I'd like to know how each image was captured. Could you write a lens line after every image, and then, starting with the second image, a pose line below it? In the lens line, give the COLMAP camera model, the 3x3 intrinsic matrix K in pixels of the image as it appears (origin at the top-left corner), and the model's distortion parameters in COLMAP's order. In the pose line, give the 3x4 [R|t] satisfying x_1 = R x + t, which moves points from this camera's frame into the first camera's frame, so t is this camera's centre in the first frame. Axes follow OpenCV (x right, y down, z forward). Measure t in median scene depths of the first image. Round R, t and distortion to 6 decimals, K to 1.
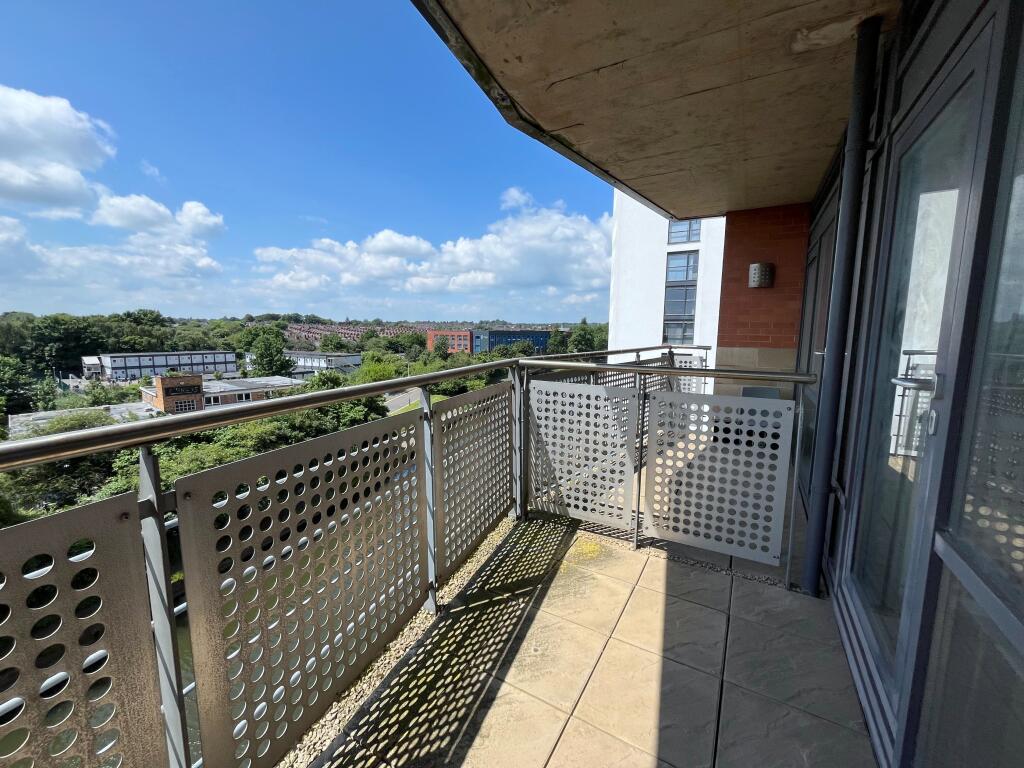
lens RADIAL K [[415.5, 0, 514.4], [0, 415.5, 384.0], [0, 0, 1]] dist [0.013530, -0.000798]
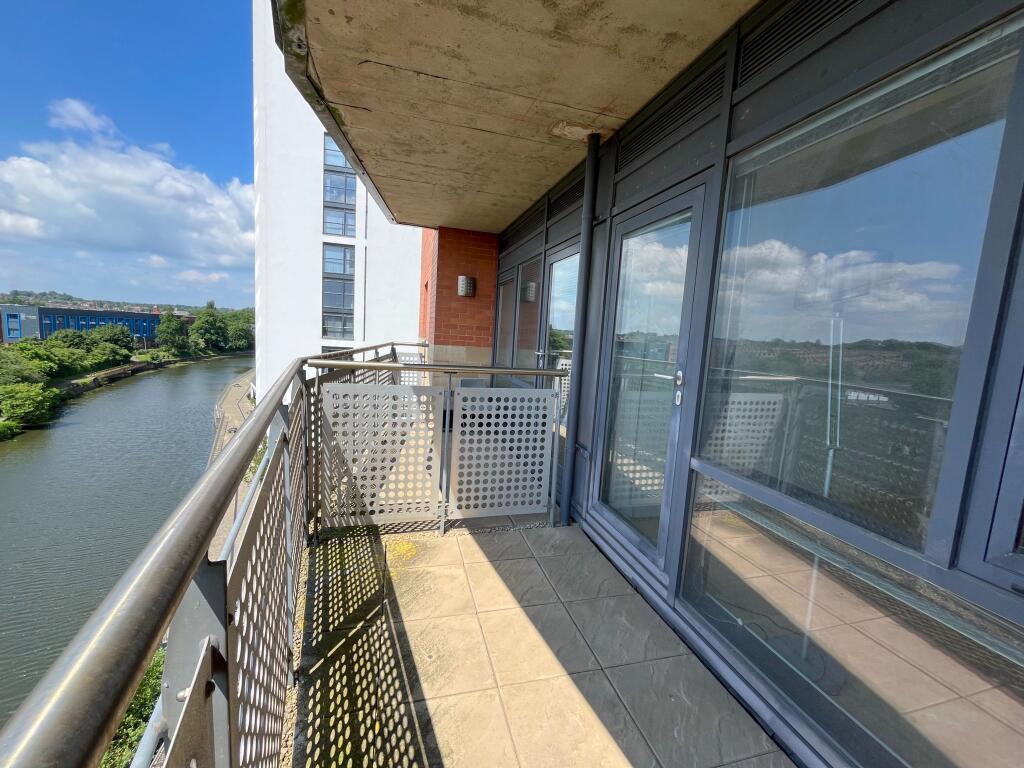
lens RADIAL K [[415.5, 0, 510.4], [0, 415.5, 384.0], [0, 0, 1]] dist [0.013530, -0.000798]
pose [[0.707324, -0.050360, 0.705093, -0.254058], [0.038161, 0.998725, 0.033051, -0.017727], [-0.705859, 0.003529, 0.708344, 0.085924]]
